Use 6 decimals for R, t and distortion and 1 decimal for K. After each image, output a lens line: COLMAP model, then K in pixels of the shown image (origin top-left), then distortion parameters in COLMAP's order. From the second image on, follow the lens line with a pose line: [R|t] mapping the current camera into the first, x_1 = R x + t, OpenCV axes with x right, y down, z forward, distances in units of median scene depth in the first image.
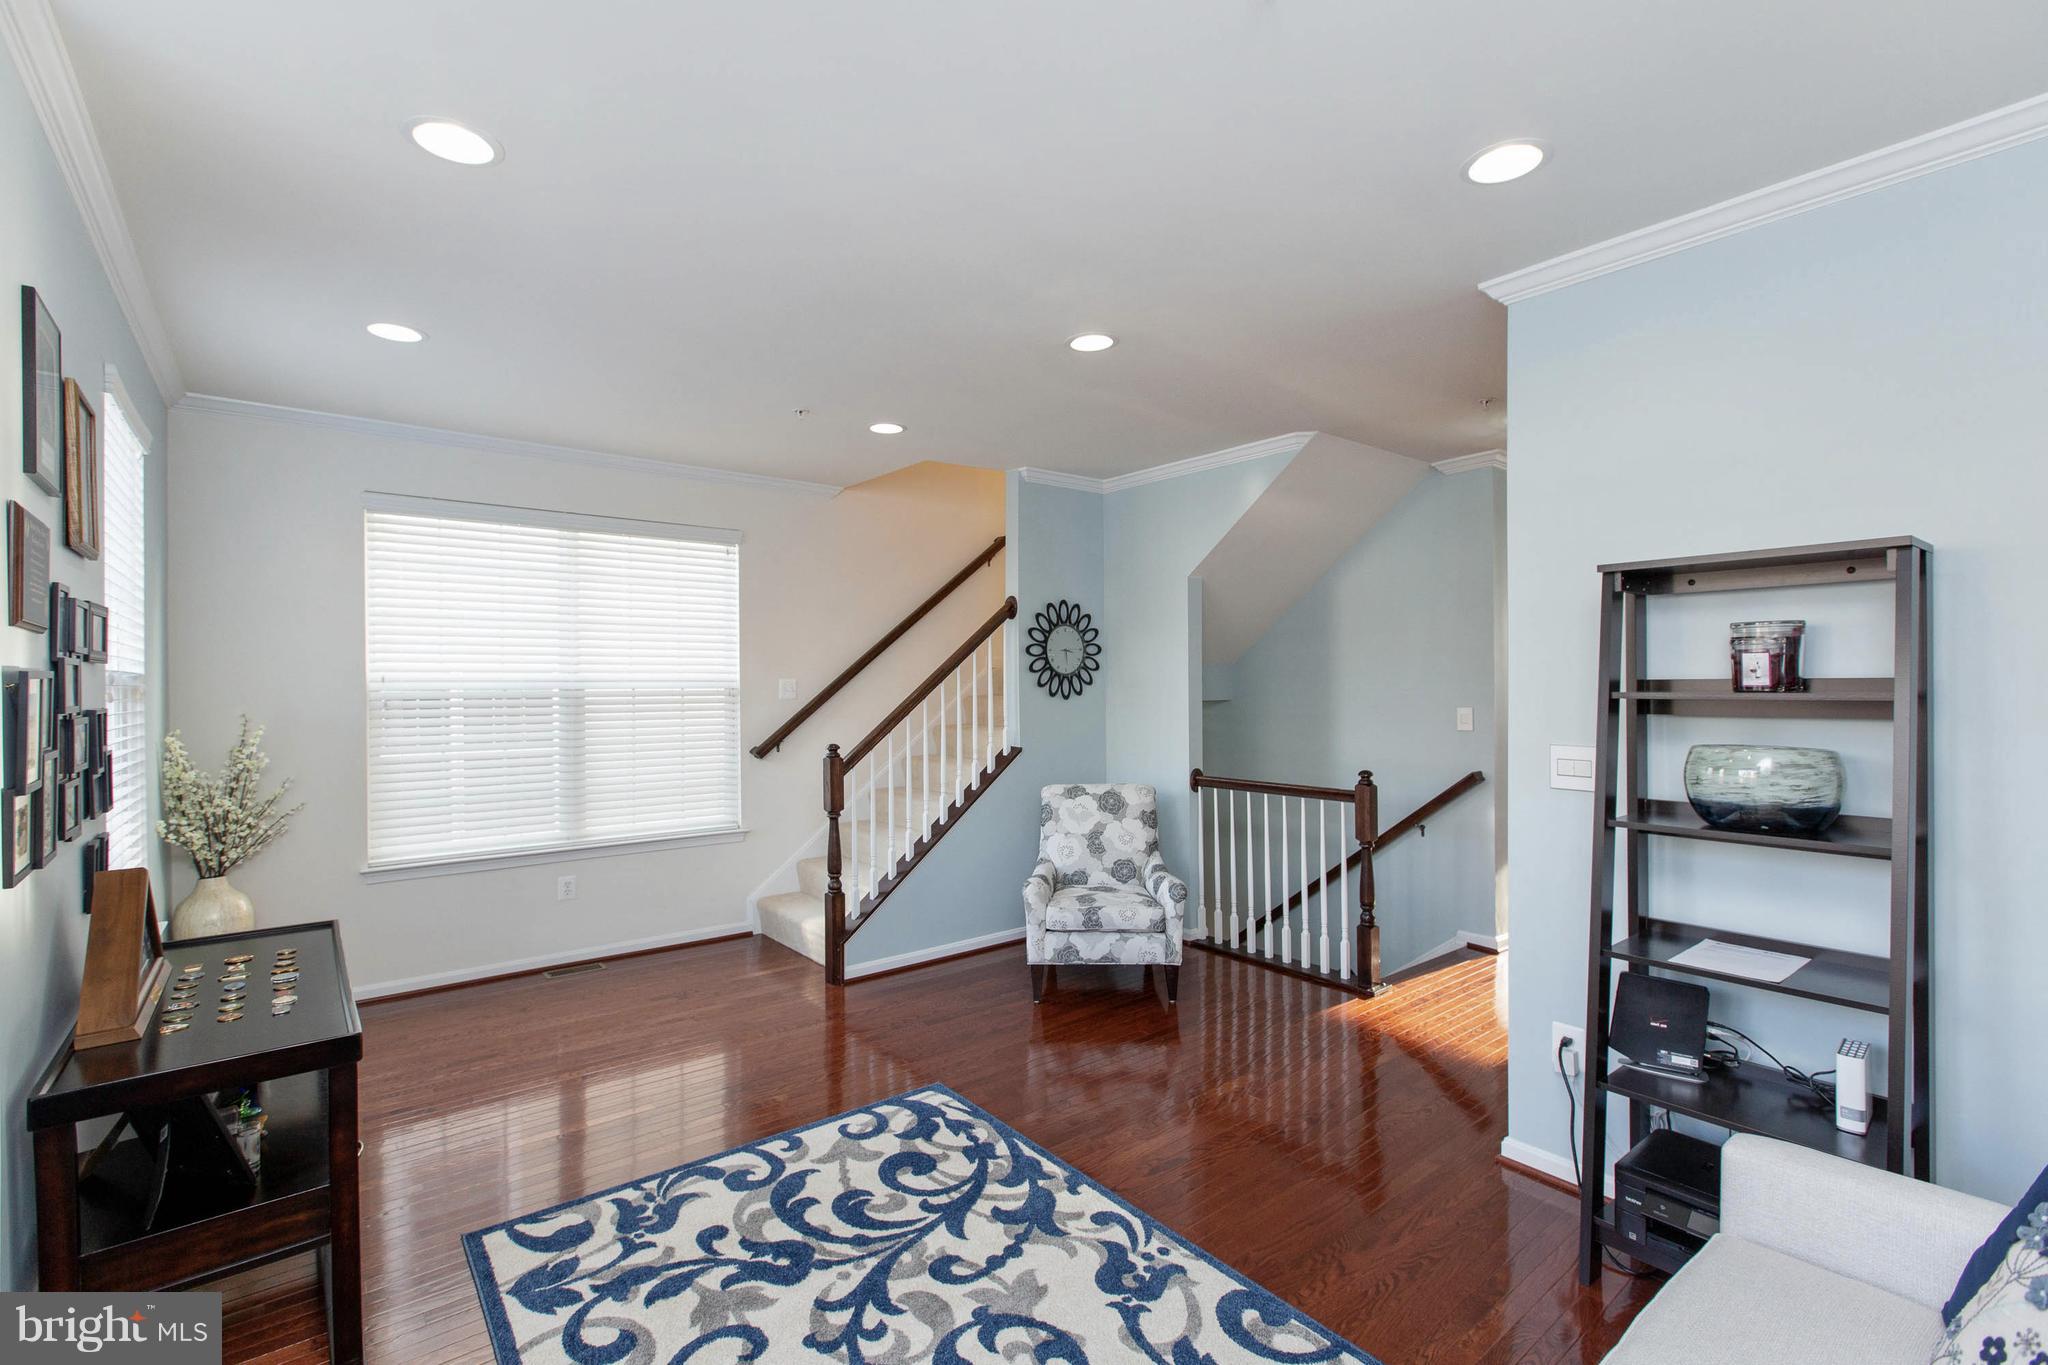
lens RADIAL K [[925.4, 0, 1024.9], [0, 925.4, 687.8], [0, 0, 1]] dist [0.010463, -0.002300]
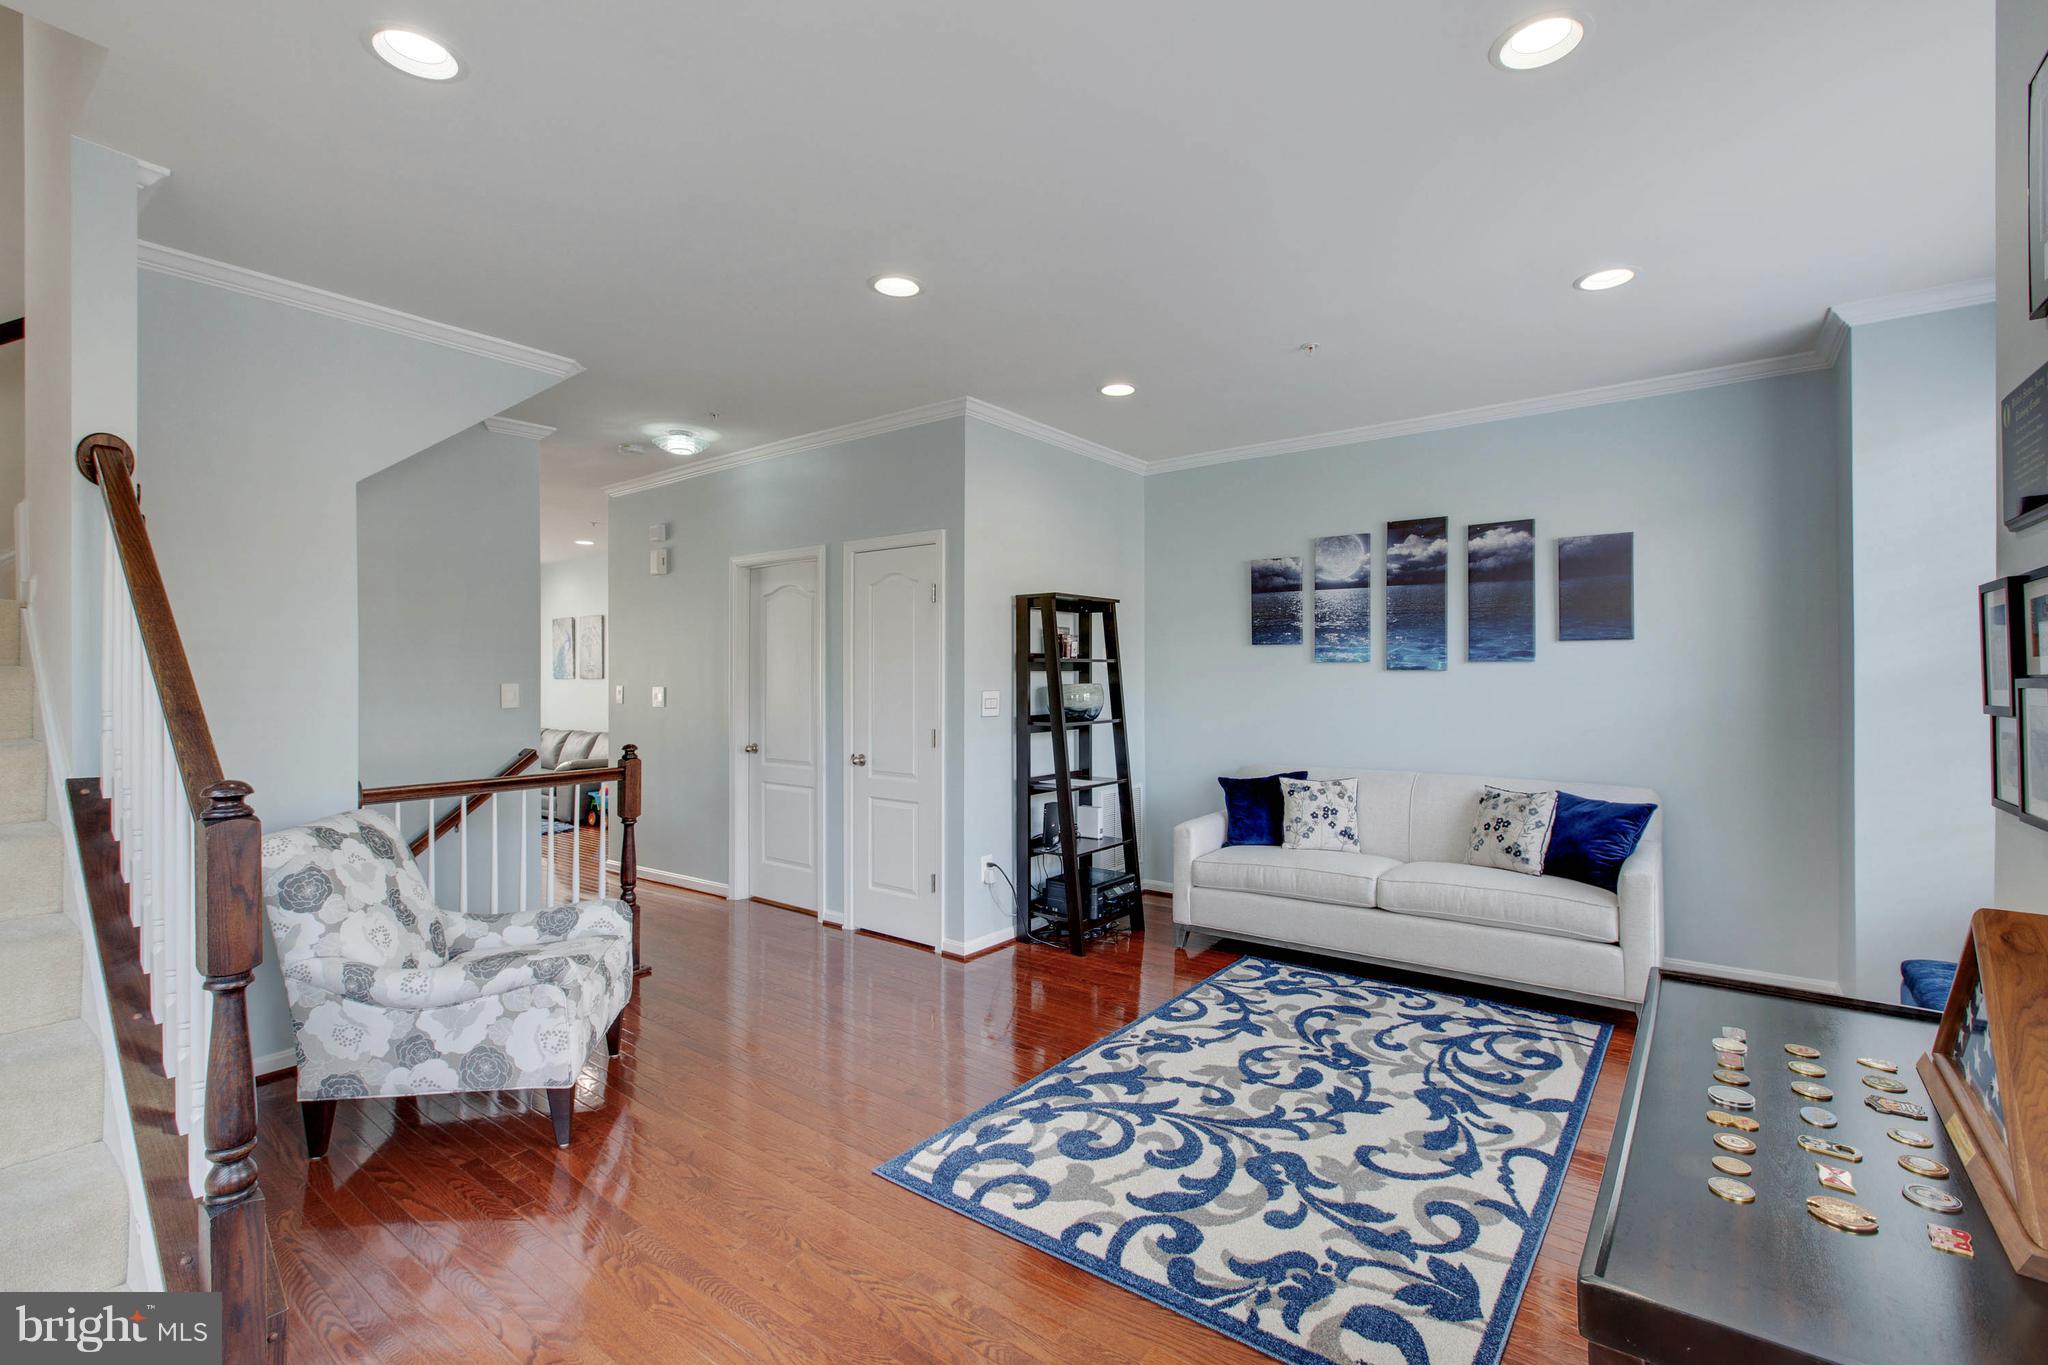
lens RADIAL K [[925.4, 0, 1023.6], [0, 925.4, 673.4], [0, 0, 1]] dist [0.010463, -0.002300]
pose [[-0.254803, 0.009992, 0.966941, -1.198134], [0.010717, 0.999914, -0.007509, 0.045526], [-0.966933, 0.008449, -0.254889, 1.509613]]
